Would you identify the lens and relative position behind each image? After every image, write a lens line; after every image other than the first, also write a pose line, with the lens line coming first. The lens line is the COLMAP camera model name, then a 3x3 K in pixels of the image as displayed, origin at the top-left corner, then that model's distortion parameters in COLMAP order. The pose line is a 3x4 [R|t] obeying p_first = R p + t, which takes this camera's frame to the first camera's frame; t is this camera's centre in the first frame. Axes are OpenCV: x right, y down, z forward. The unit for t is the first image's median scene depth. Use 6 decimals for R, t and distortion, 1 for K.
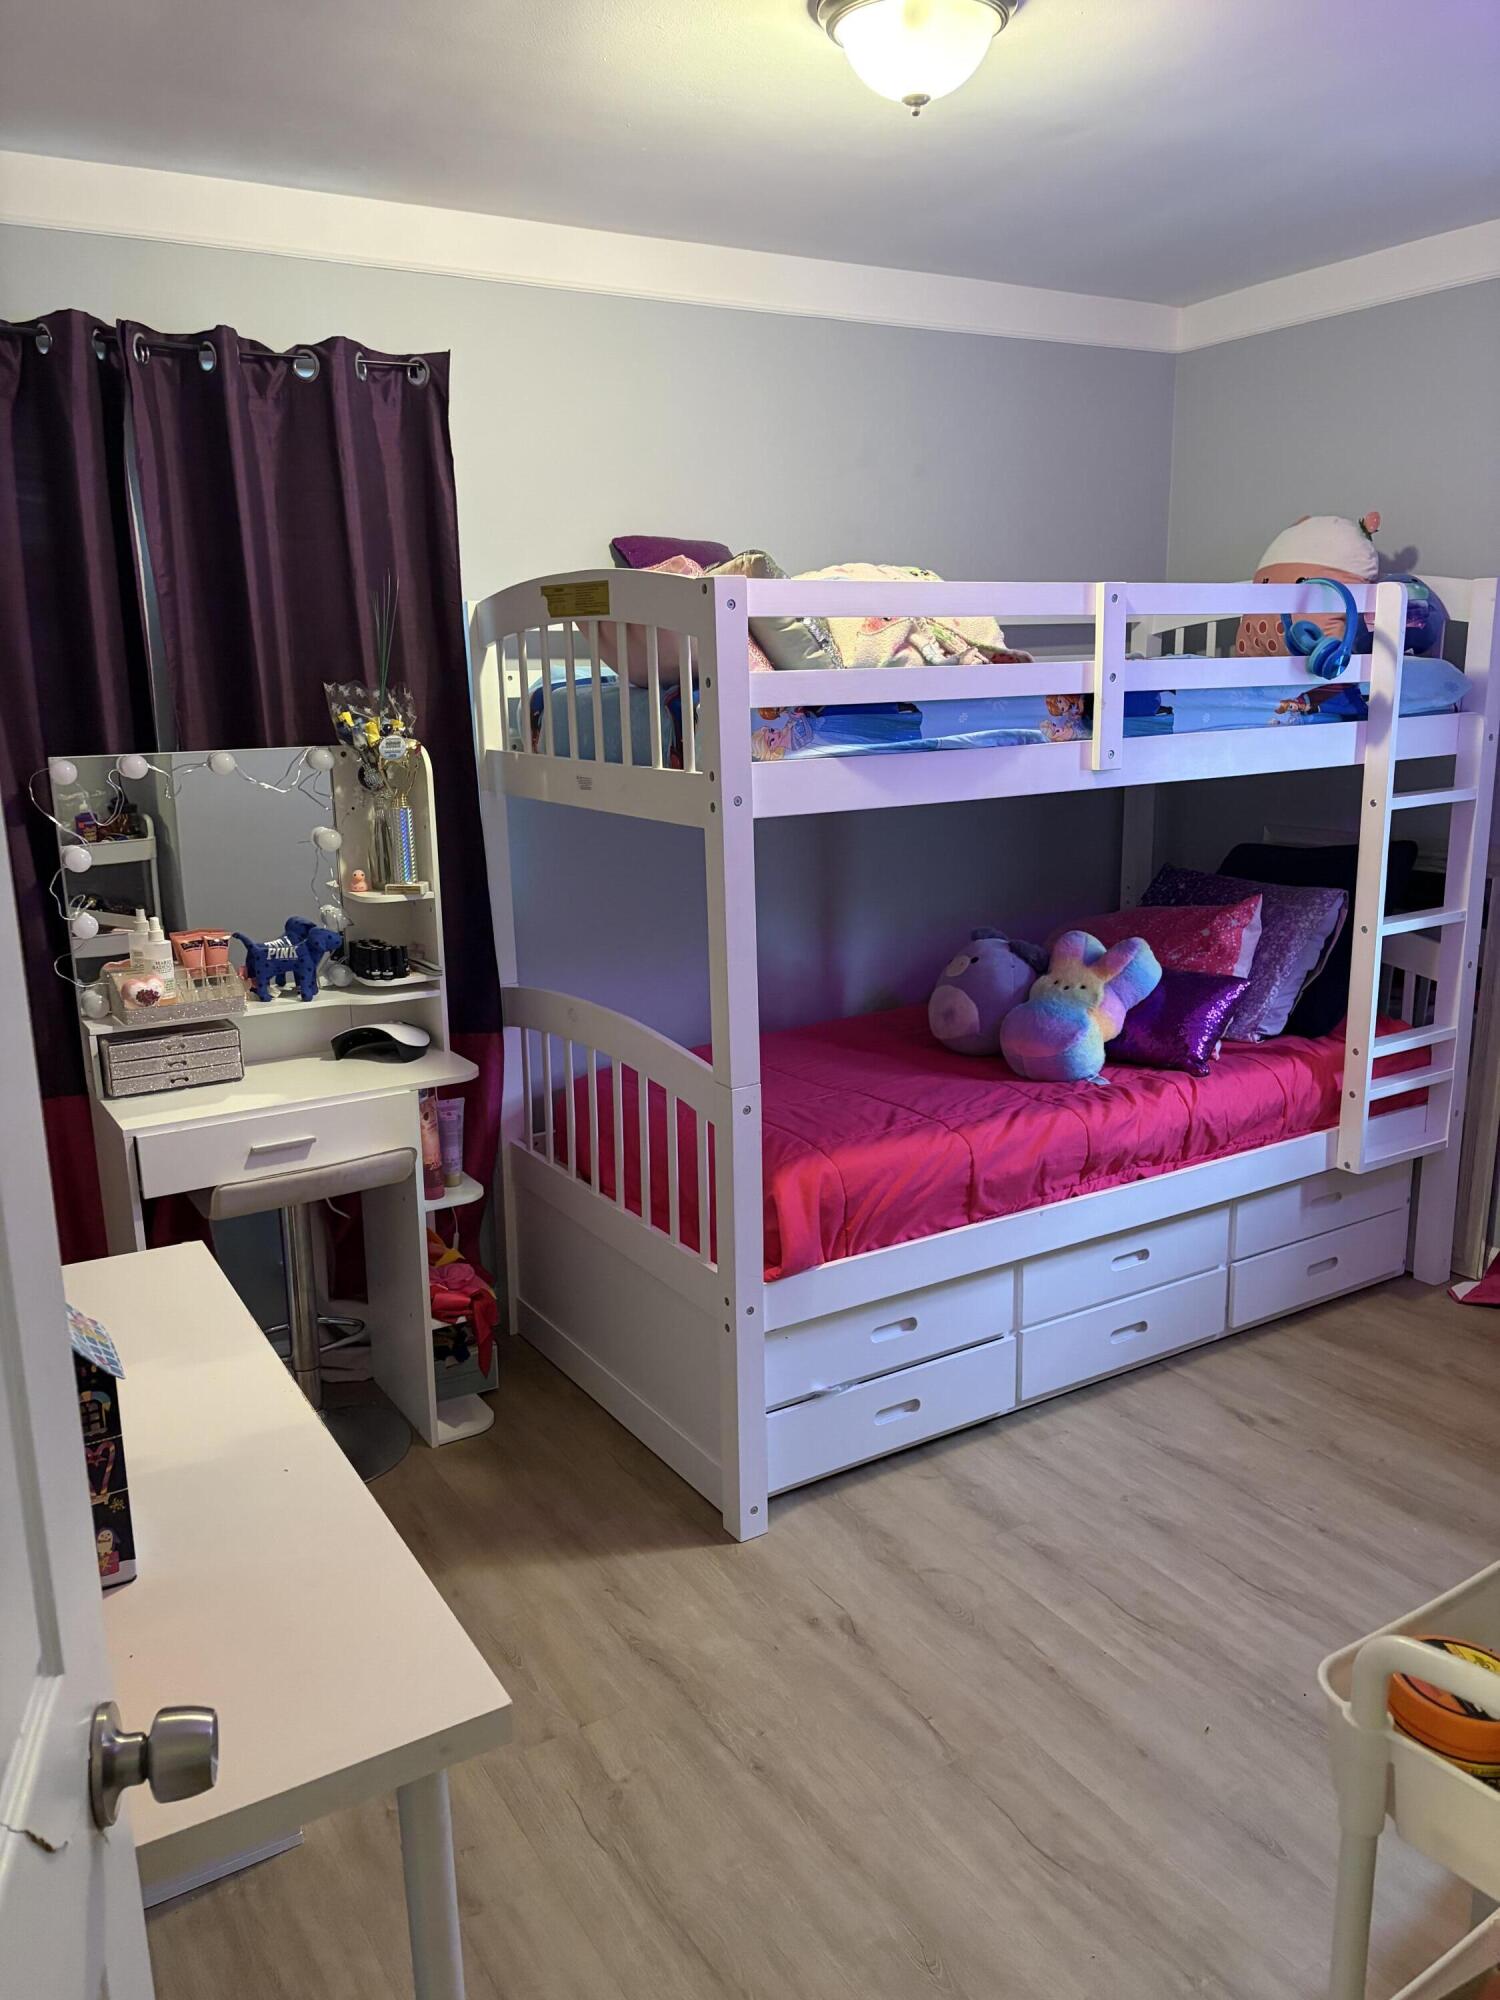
lens RADIAL K [[1500.8, 0, 745.1], [0, 1500.8, 1017.3], [0, 0, 1]] dist [0.047416, -0.047103]
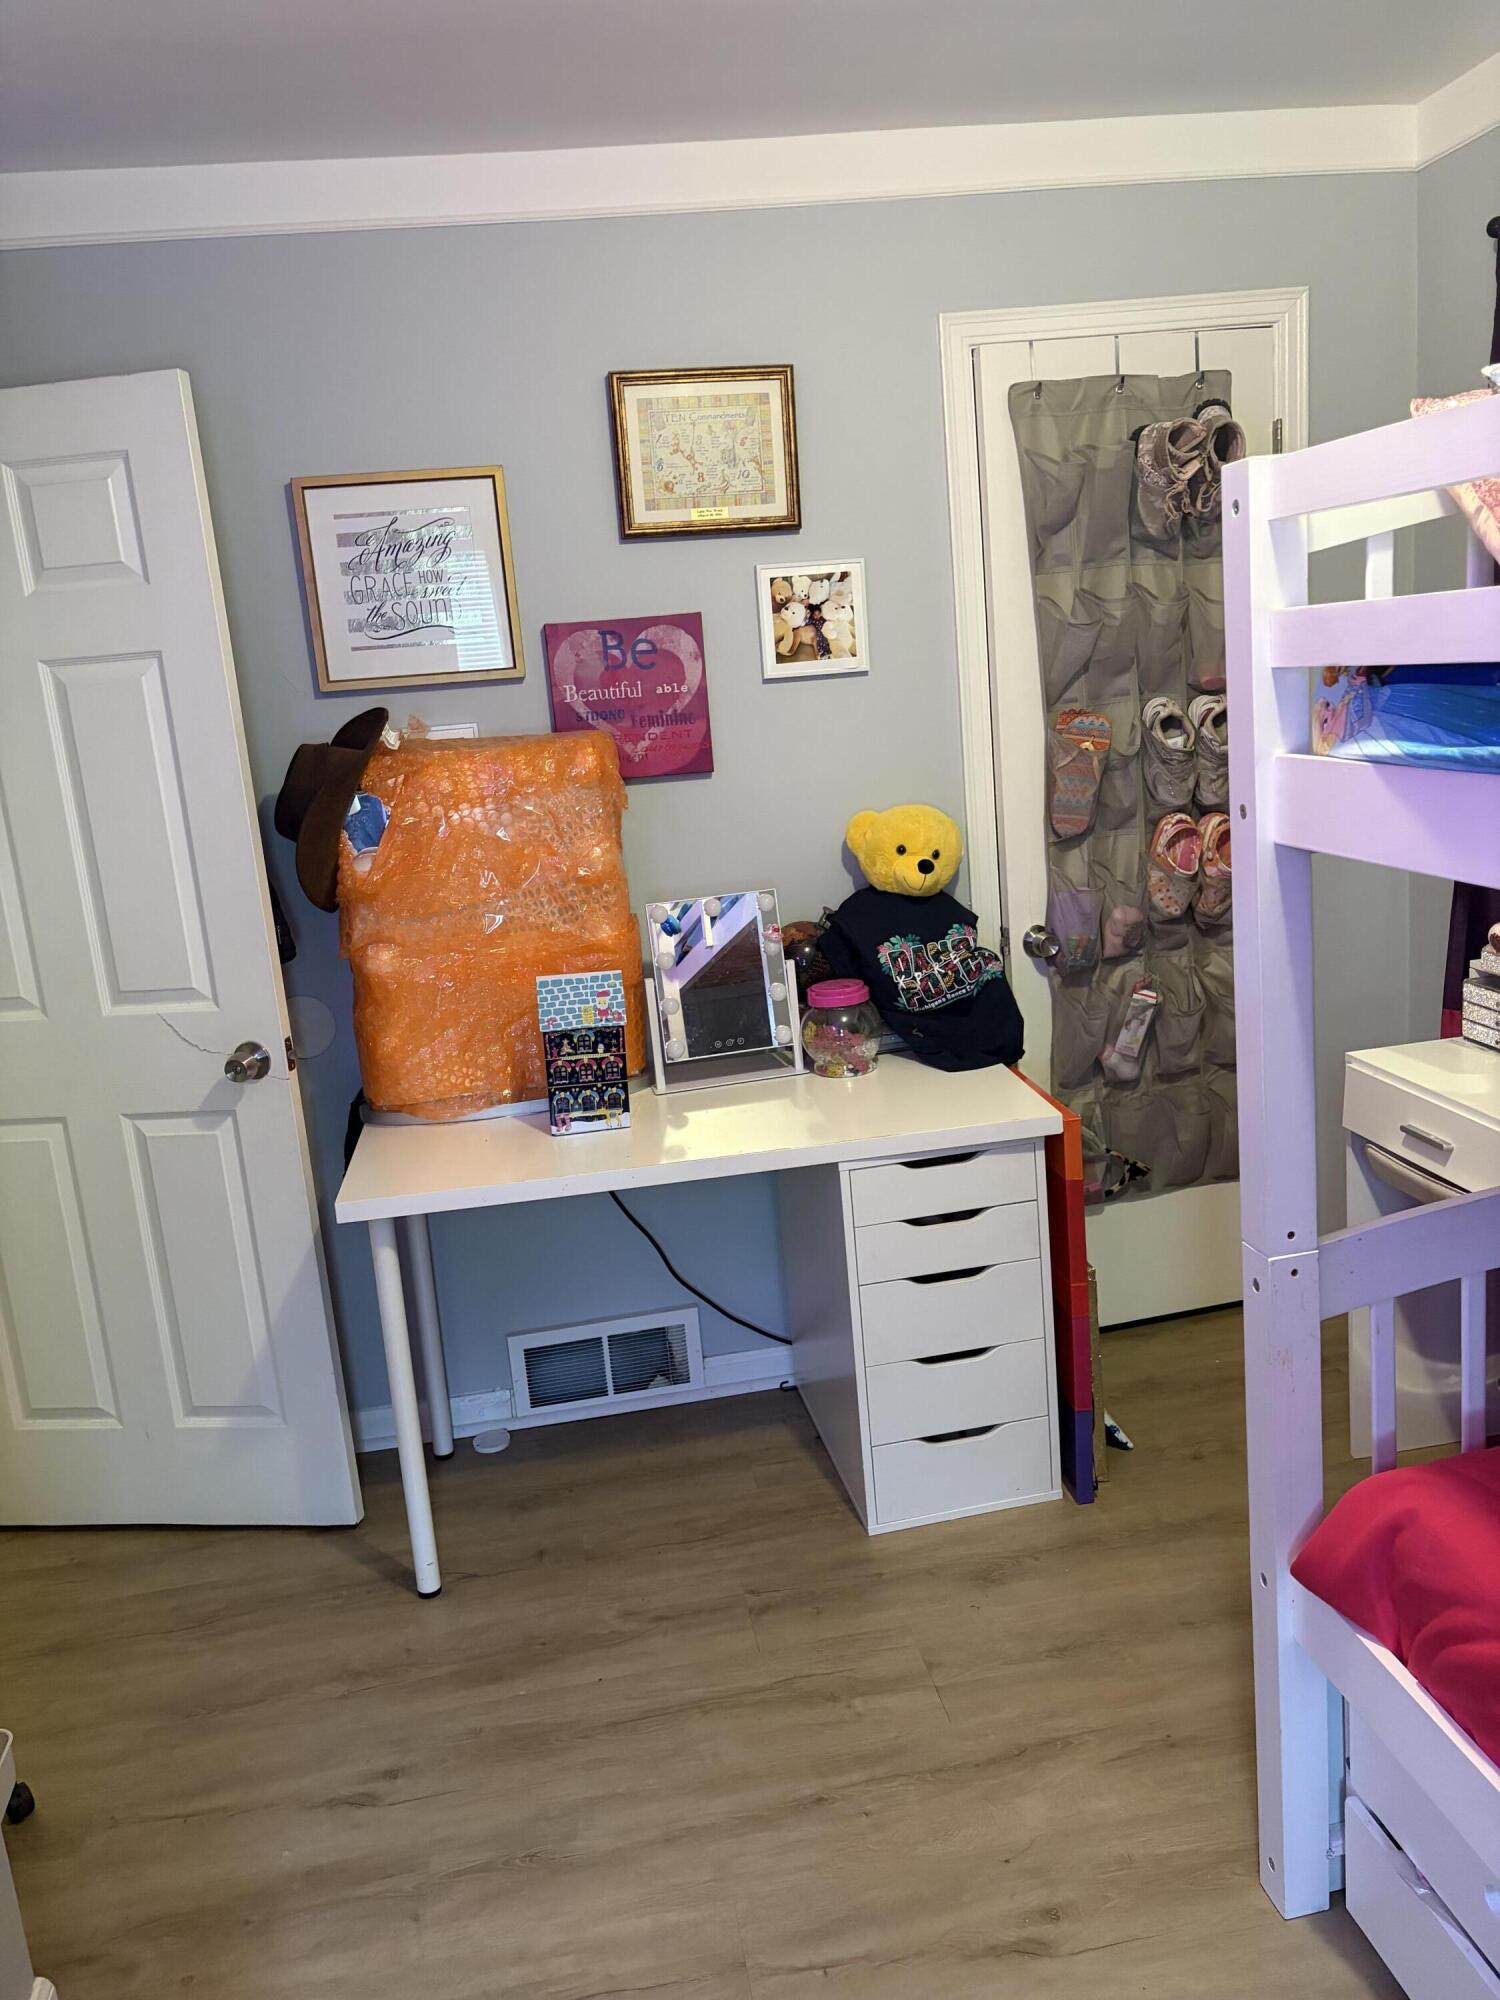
lens RADIAL K [[1500.8, 0, 735.8], [0, 1500.8, 994.7], [0, 0, 1]] dist [0.047416, -0.047103]
pose [[-0.380918, 0.251157, -0.889844, 0.590430], [-0.113714, 0.942369, 0.314660, -0.218997], [0.917590, 0.221047, -0.330405, 0.905850]]
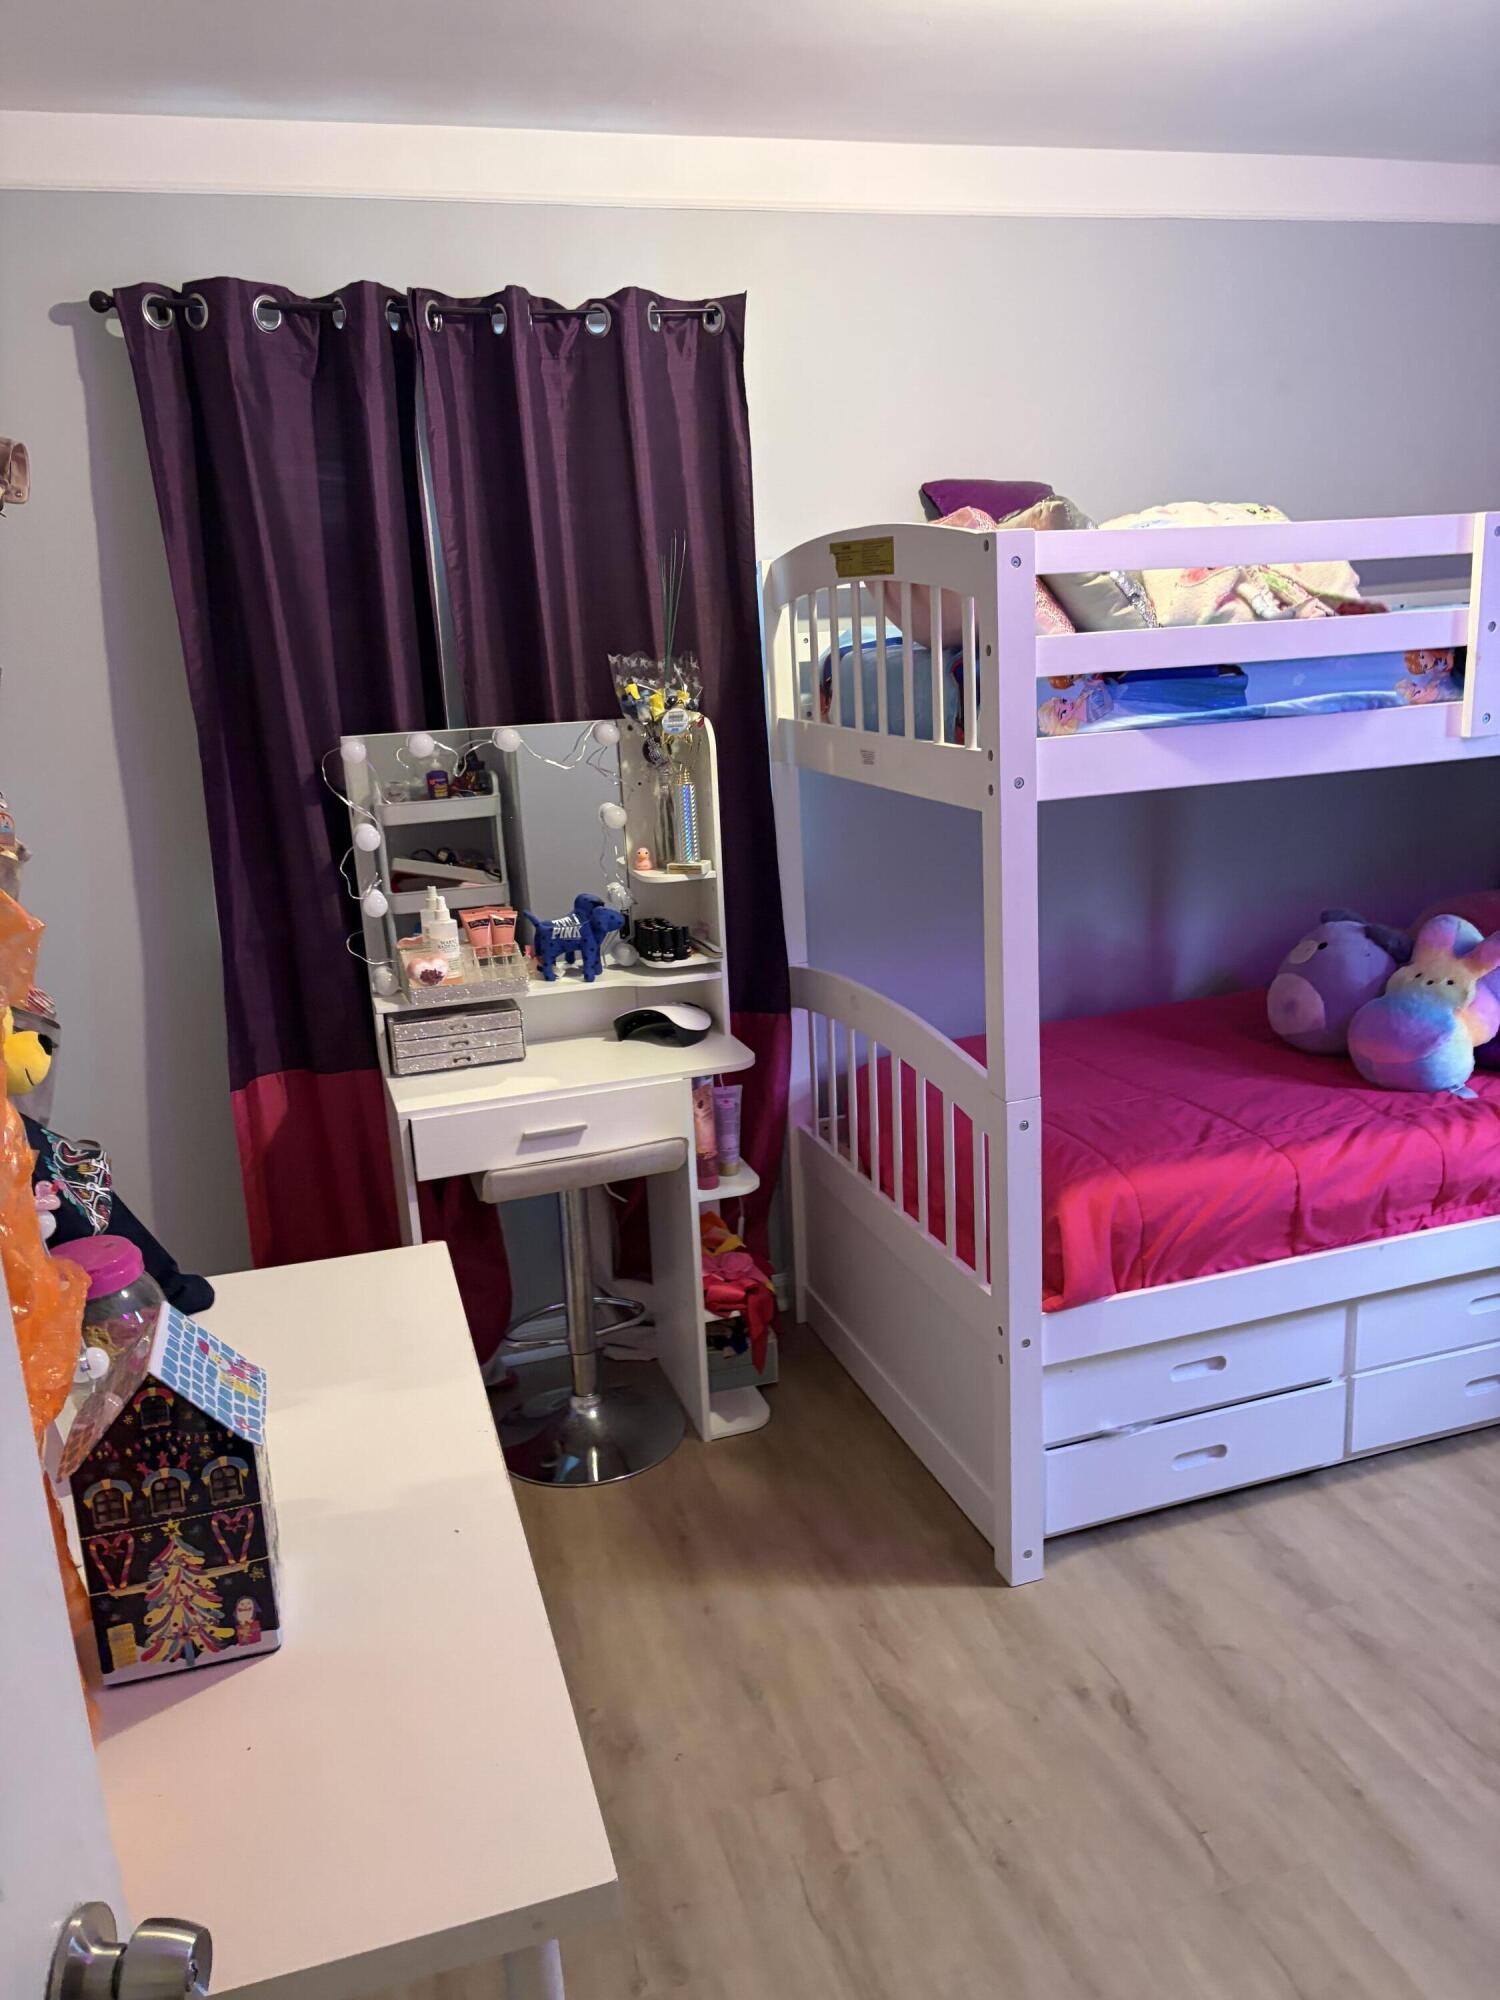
lens RADIAL K [[1500.8, 0, 767.0], [0, 1500.8, 1013.5], [0, 0, 1]] dist [0.047416, -0.047103]
pose [[0.973454, 0.031568, -0.226695, 0.048889], [-0.022484, 0.998842, 0.042541, -0.037027], [0.227776, -0.036315, 0.973036, 0.080340]]
